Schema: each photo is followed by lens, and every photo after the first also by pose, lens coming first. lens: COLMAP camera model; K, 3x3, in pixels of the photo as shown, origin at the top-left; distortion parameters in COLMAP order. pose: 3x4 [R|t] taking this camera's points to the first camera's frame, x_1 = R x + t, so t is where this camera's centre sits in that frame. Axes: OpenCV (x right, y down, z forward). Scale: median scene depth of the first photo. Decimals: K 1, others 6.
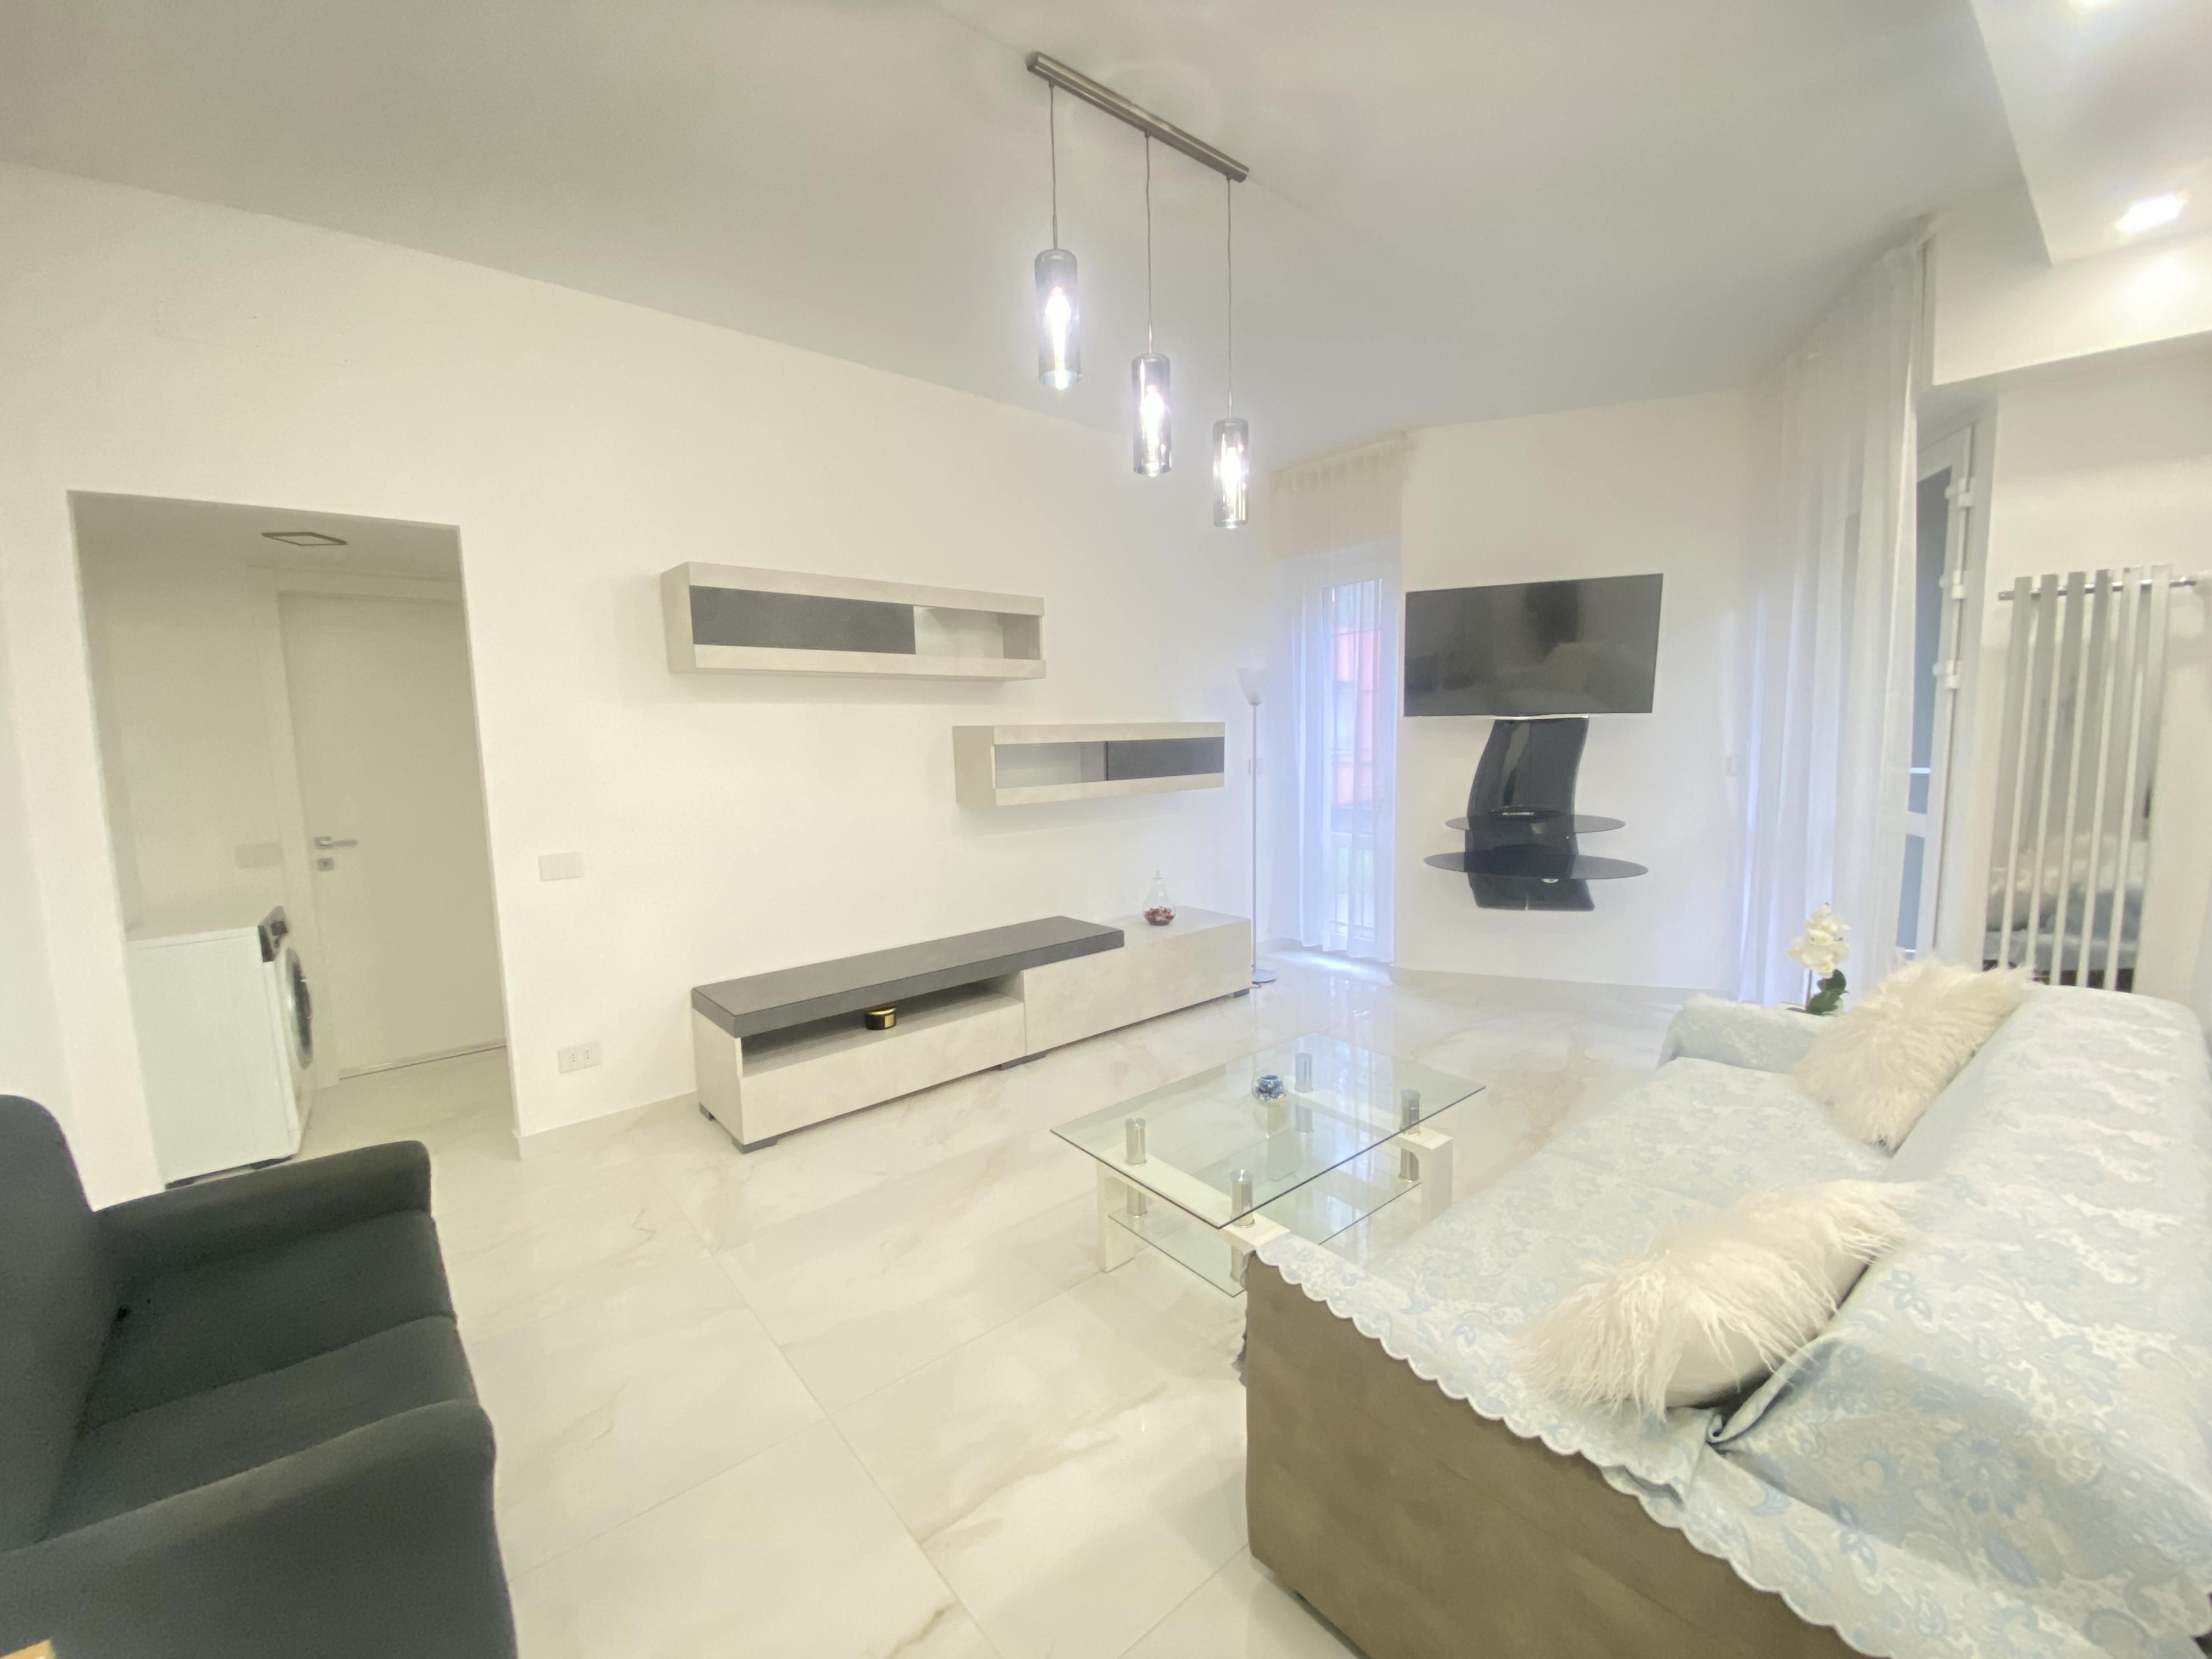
lens RADIAL K [[895.0, 0, 1103.7], [0, 895.0, 828.0], [0, 0, 1]] dist [0.019894, -0.019896]
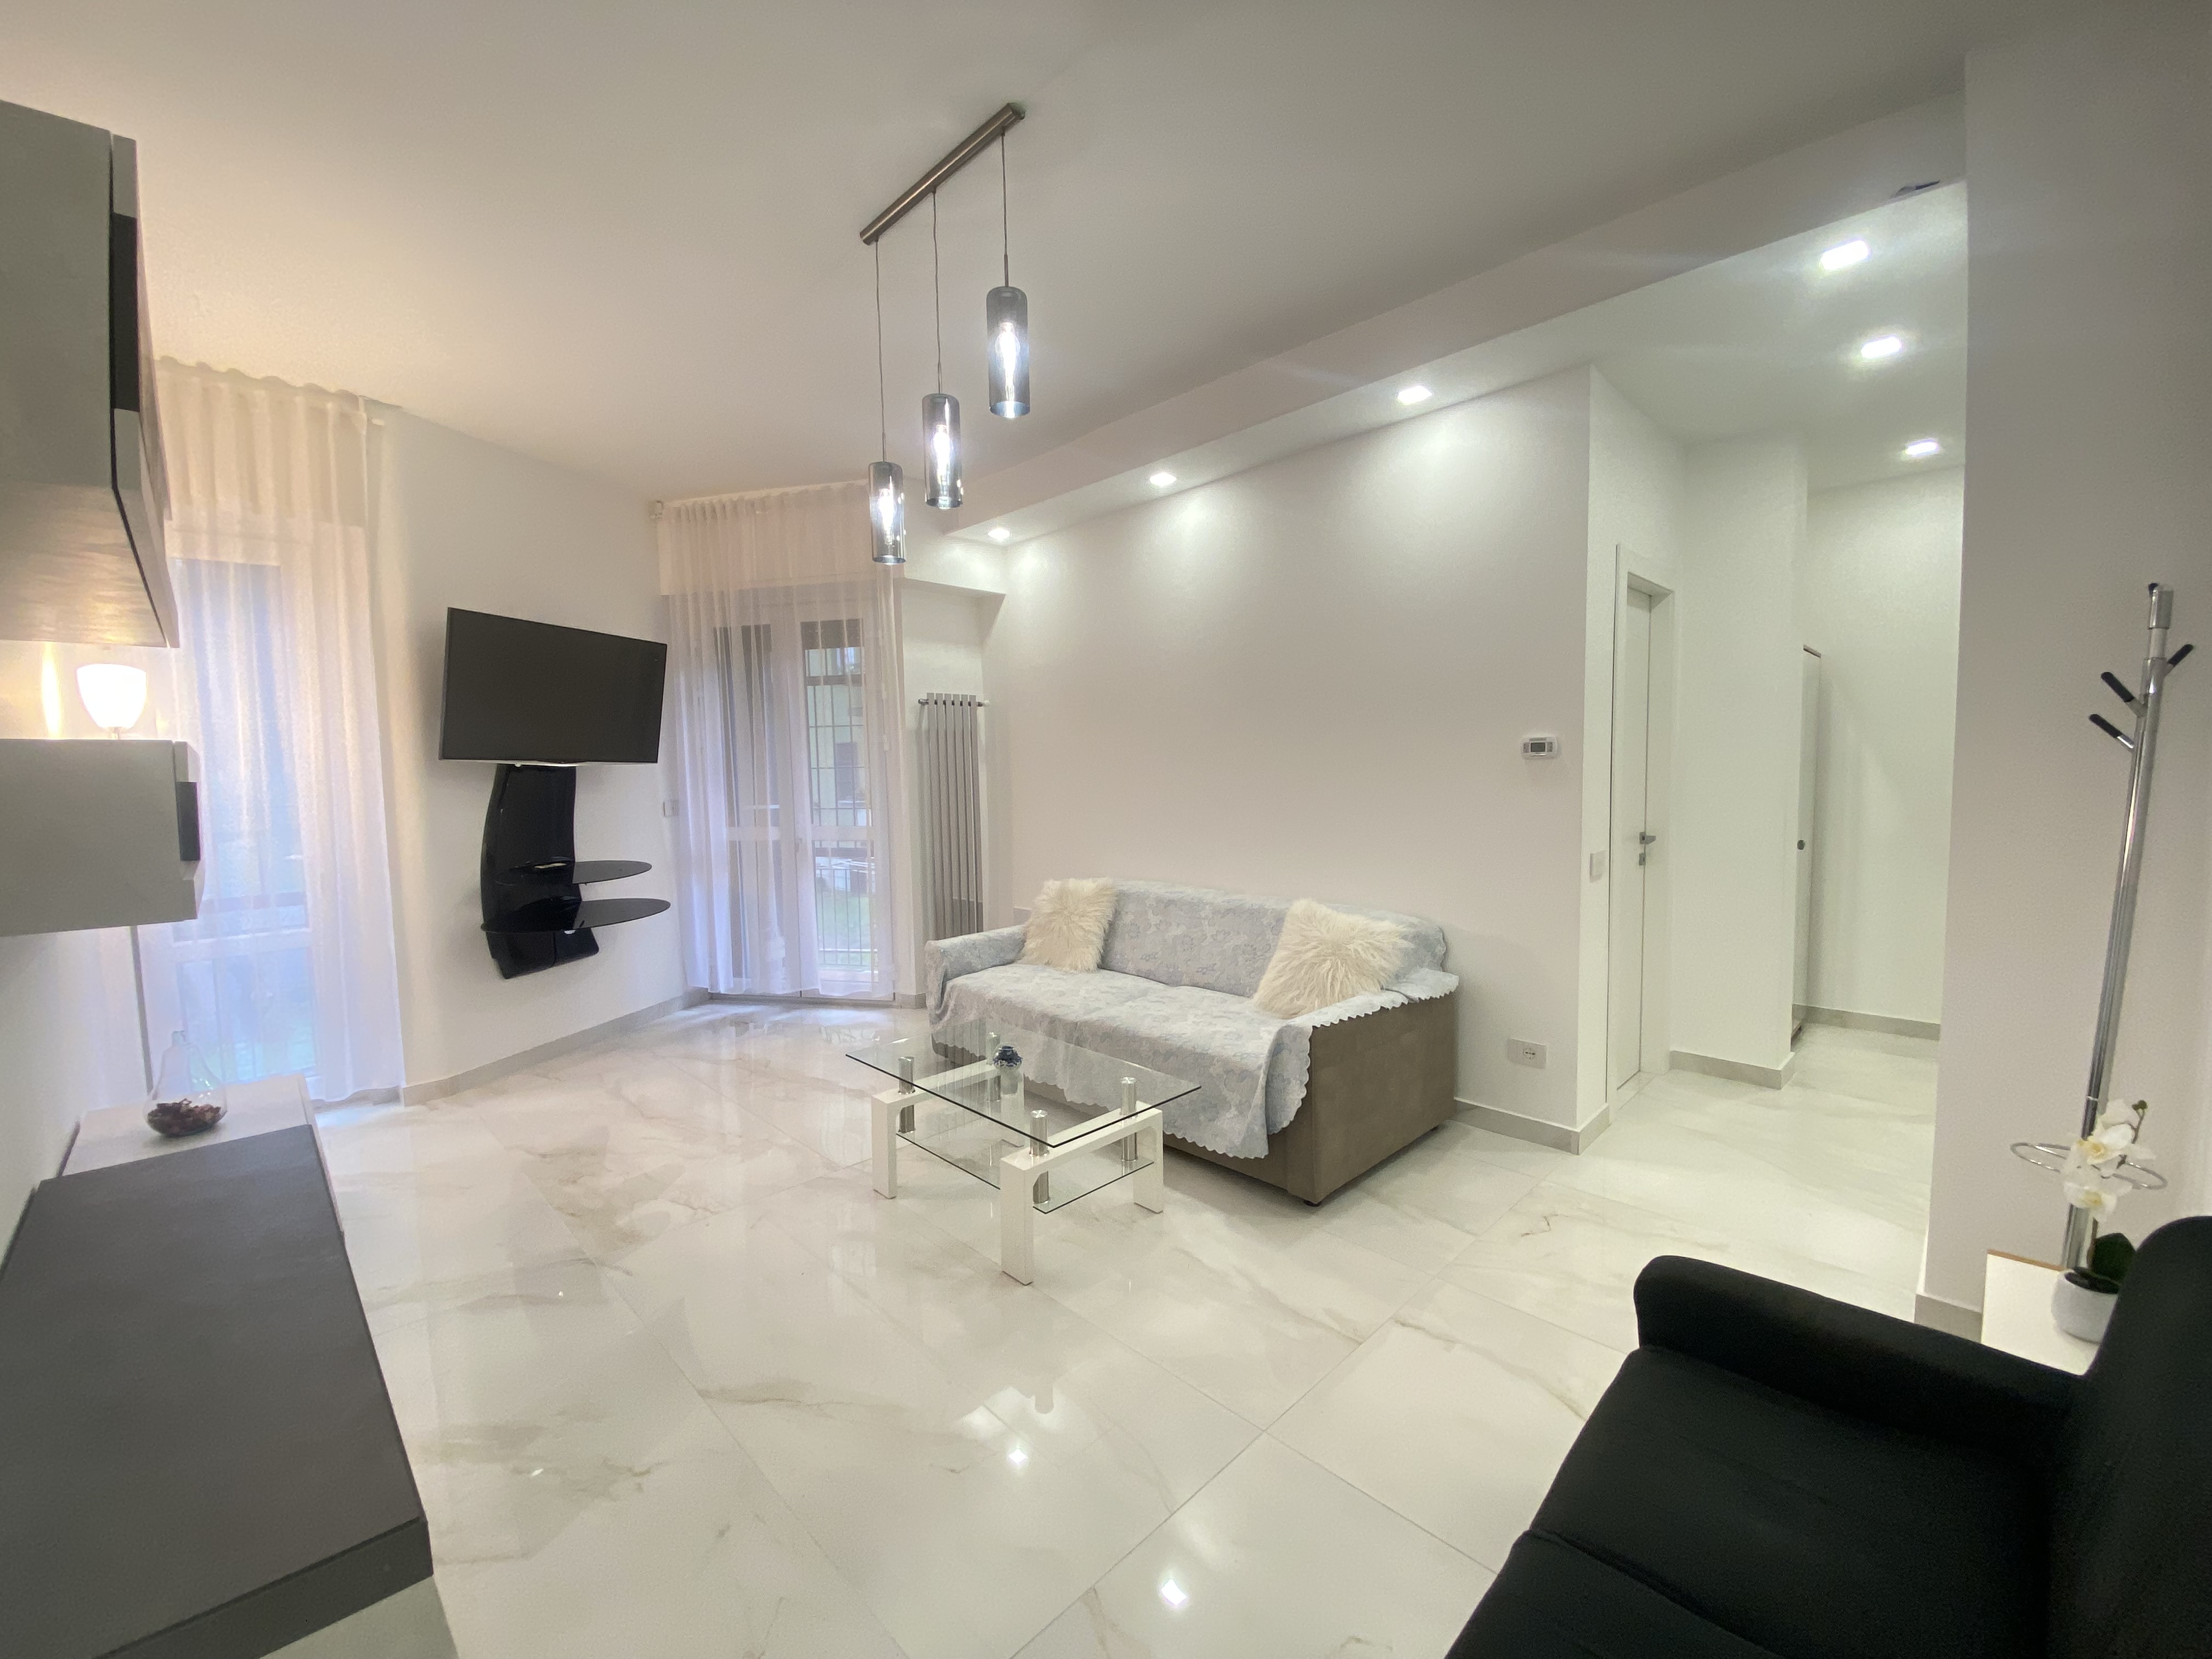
lens RADIAL K [[887.2, 0, 1100.0], [0, 887.2, 827.7], [0, 0, 1]] dist [0.038355, -0.028606]
pose [[-0.081899, -0.041634, 0.995771, -0.781193], [0.131669, 0.989917, 0.052218, -0.043010], [-0.987905, 0.135389, -0.075592, 0.735107]]
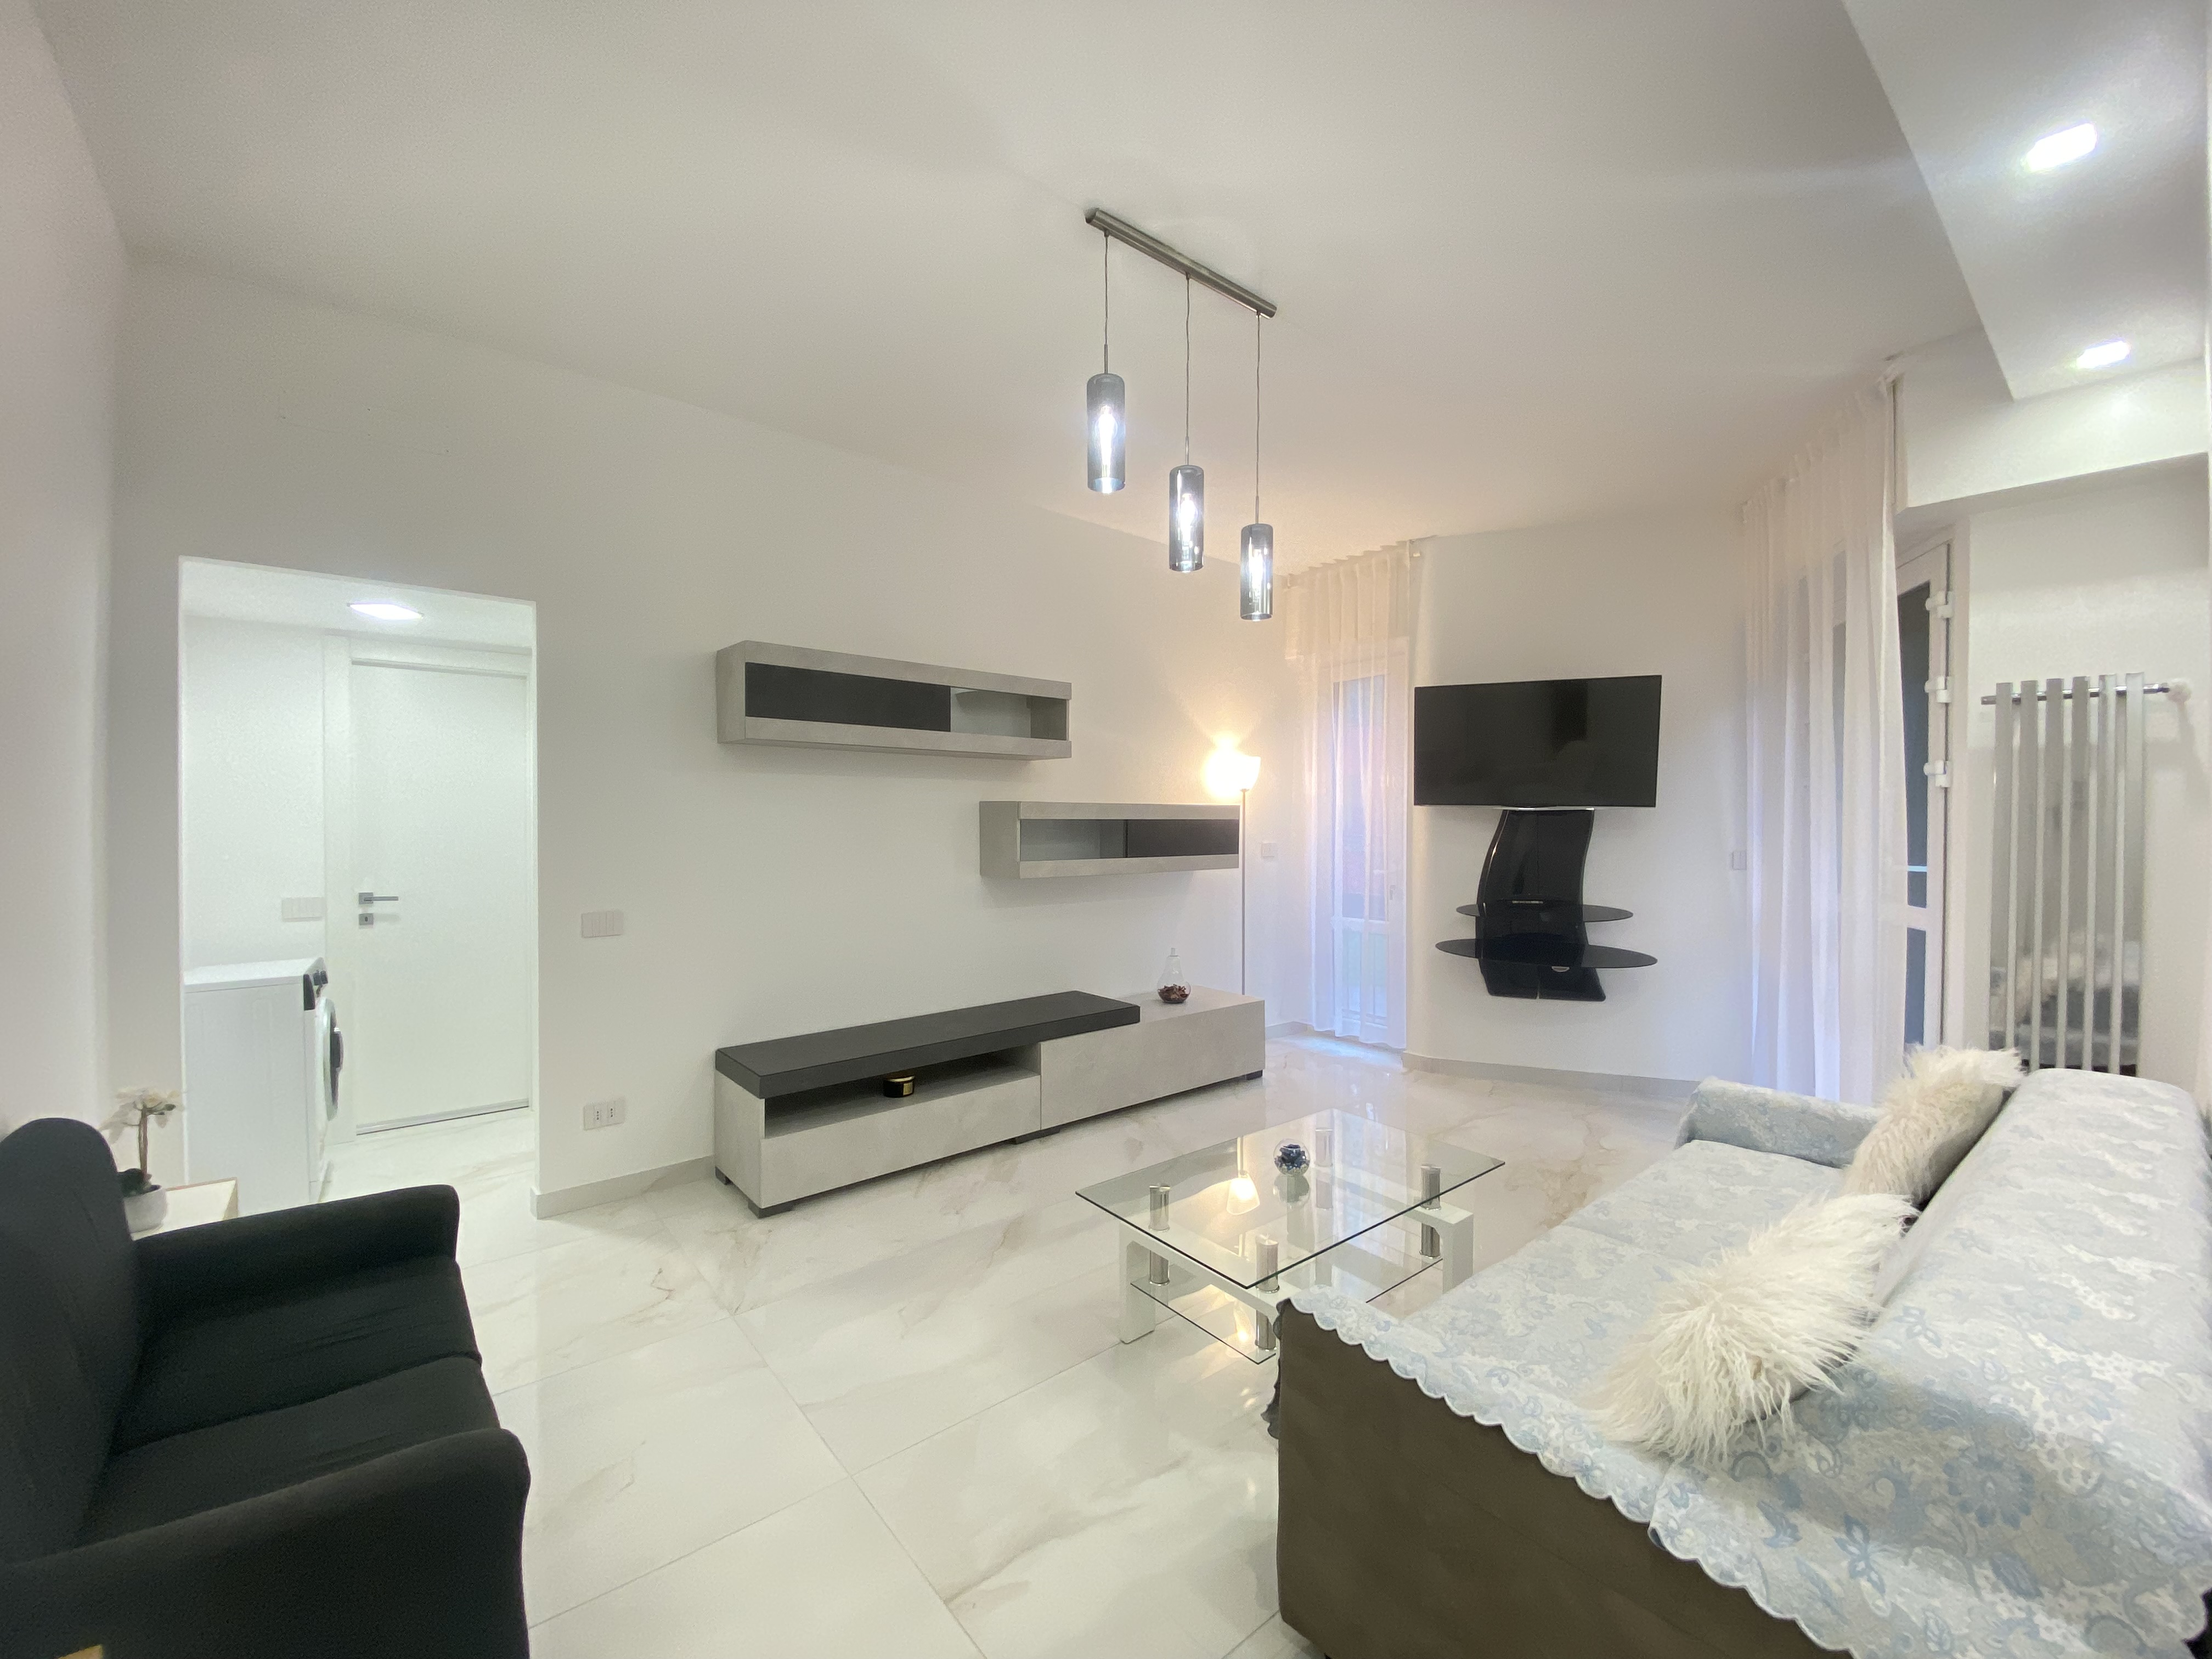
lens RADIAL K [[895.0, 0, 1103.7], [0, 895.0, 828.0], [0, 0, 1]] dist [0.019894, -0.019896]
pose [[0.999662, 0.025539, -0.004879, -0.025282], [-0.025897, 0.994737, -0.099138, 0.020676], [0.002322, 0.099231, 0.995062, -0.037688]]
